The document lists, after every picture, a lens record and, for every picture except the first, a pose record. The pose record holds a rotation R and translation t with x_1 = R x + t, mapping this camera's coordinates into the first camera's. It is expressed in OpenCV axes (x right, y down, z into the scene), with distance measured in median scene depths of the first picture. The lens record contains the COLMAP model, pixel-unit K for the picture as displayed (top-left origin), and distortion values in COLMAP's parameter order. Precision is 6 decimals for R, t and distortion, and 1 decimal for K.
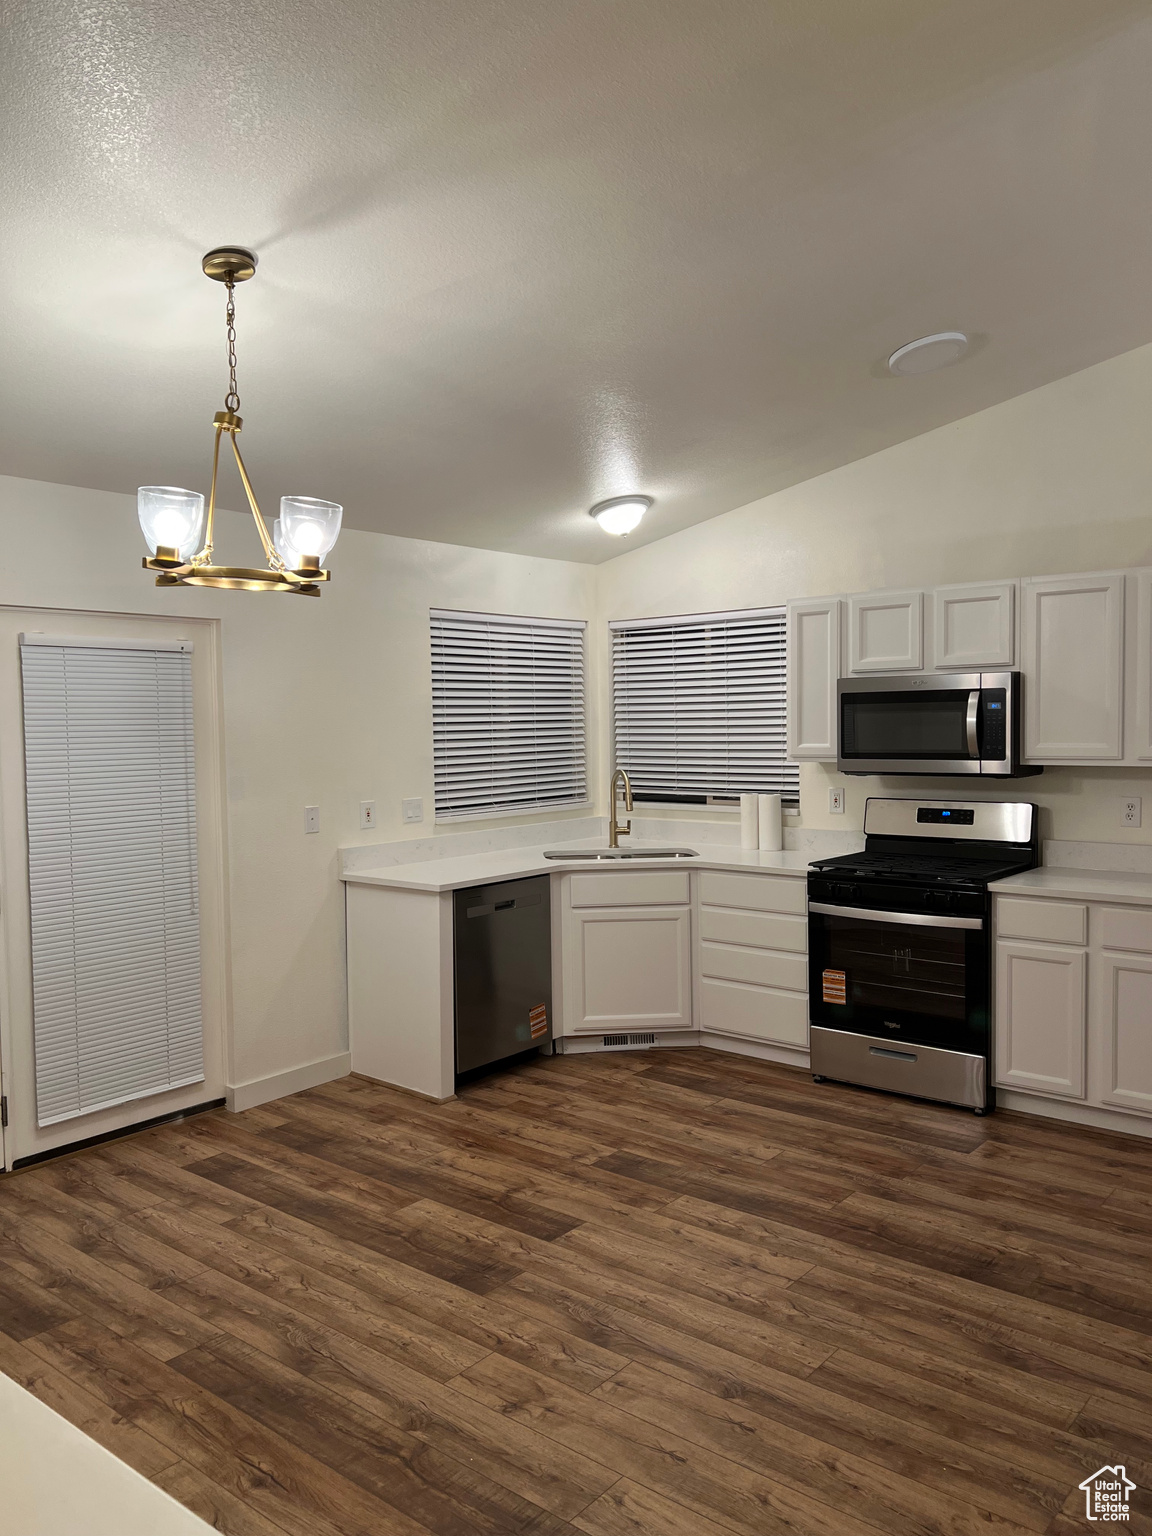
lens RADIAL K [[1151.1, 0, 578.6], [0, 1151.1, 771.4], [0, 0, 1]] dist [0.047819, -0.055811]
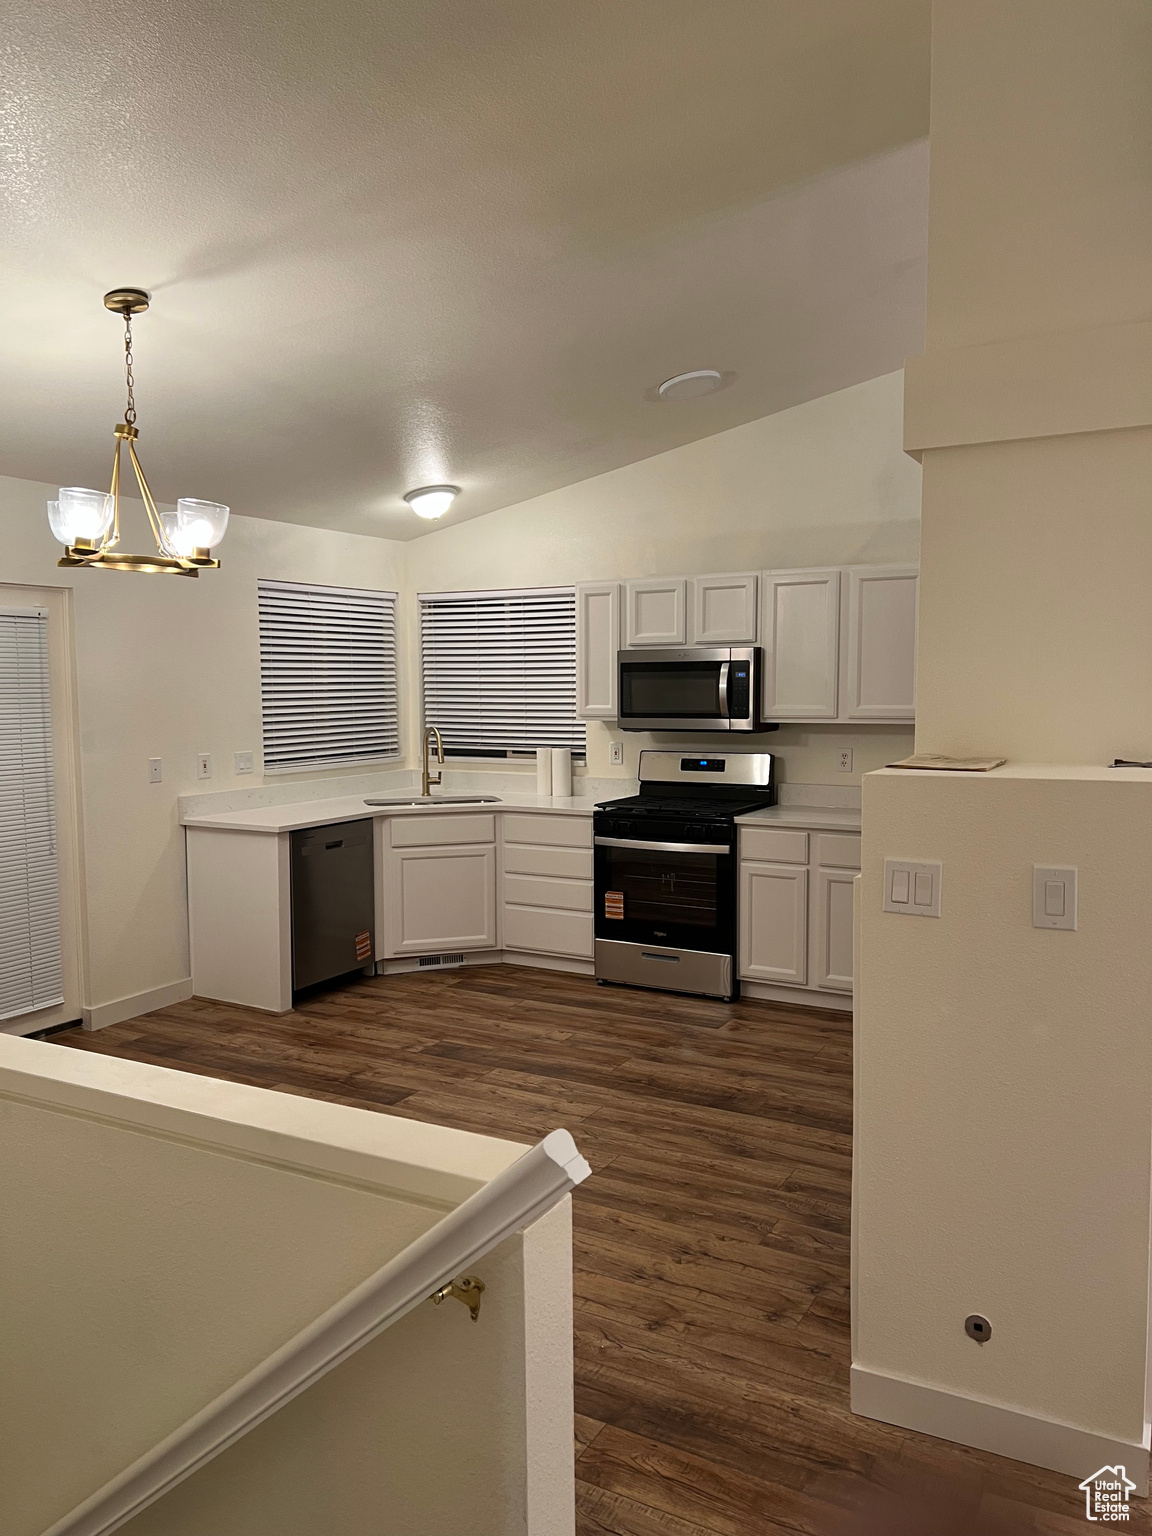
lens RADIAL K [[1151.1, 0, 581.2], [0, 1151.1, 768.7], [0, 0, 1]] dist [0.047819, -0.055811]
pose [[0.981282, -0.005146, 0.192507, -0.047725], [-0.000676, 0.999545, 0.030169, 0.007096], [-0.192575, -0.029735, 0.980832, -0.183836]]
